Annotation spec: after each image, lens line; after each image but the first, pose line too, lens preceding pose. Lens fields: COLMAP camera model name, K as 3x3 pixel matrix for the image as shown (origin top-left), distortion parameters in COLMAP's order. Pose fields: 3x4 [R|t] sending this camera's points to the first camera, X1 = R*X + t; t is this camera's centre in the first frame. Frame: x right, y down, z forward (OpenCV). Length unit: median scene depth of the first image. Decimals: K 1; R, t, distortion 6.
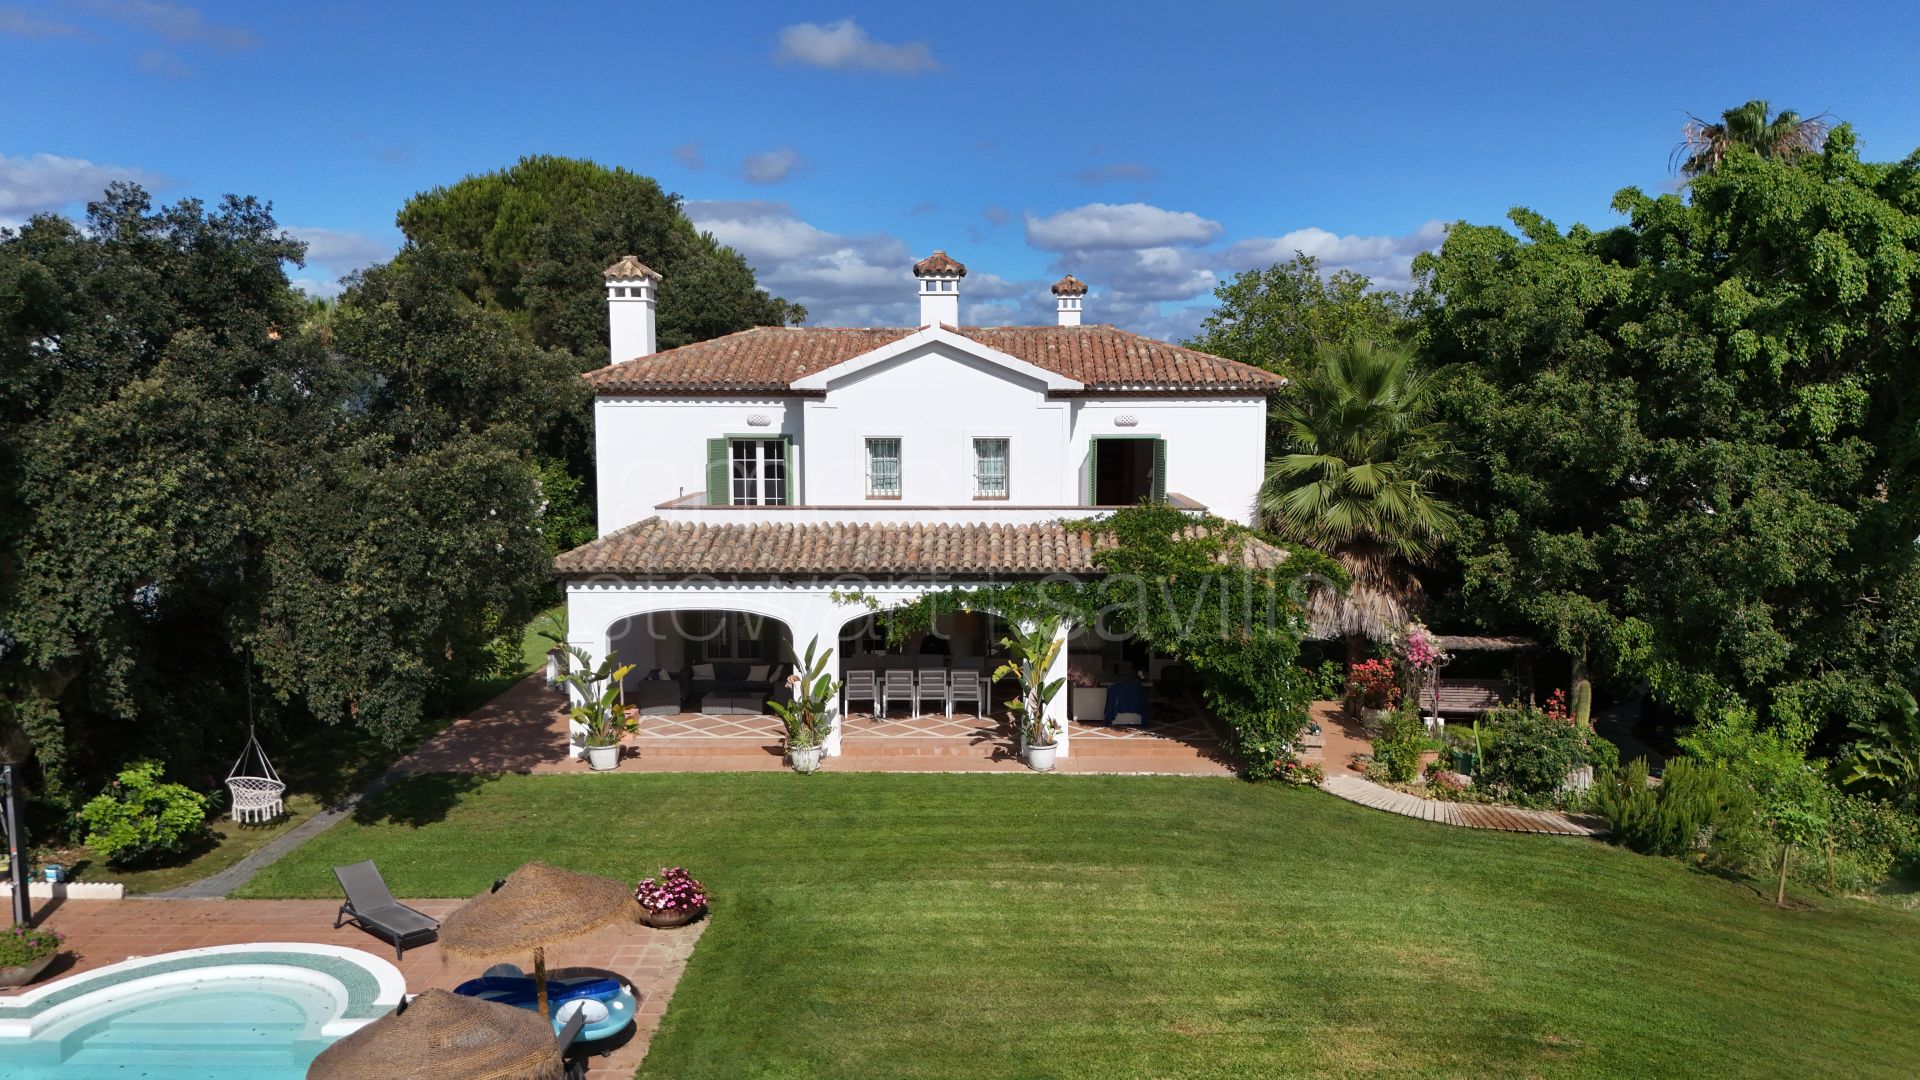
lens RADIAL K [[1455.2, 0, 1006.2], [0, 1455.2, 537.3], [0, 0, 1]] dist [0.263732, -0.000495]
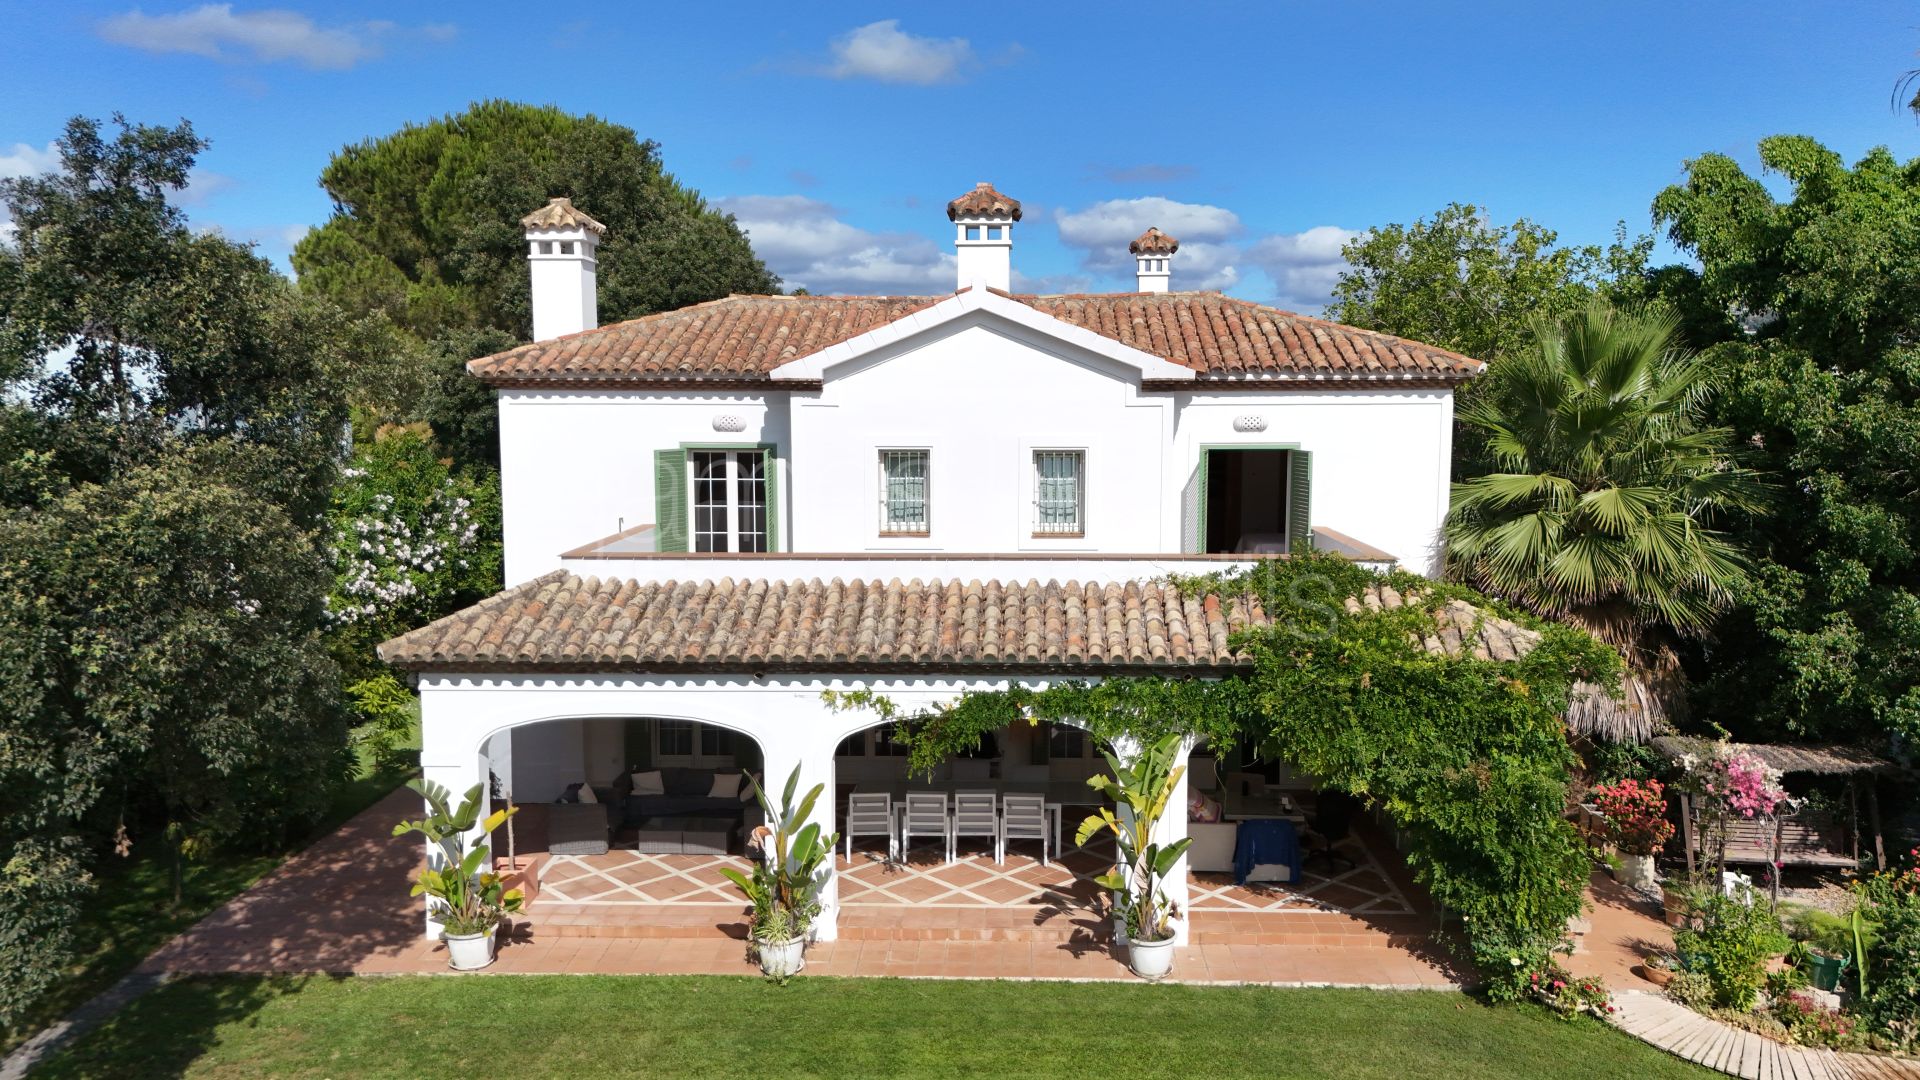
lens RADIAL K [[1446.3, 0, 1022.4], [0, 1446.3, 543.4], [0, 0, 1]] dist [0.167642, 0.003738]
pose [[0.999983, 0.001292, -0.005691, -0.024754], [-0.001243, 0.999961, 0.008711, -0.030459], [0.005703, -0.008704, 0.999946, 0.321532]]
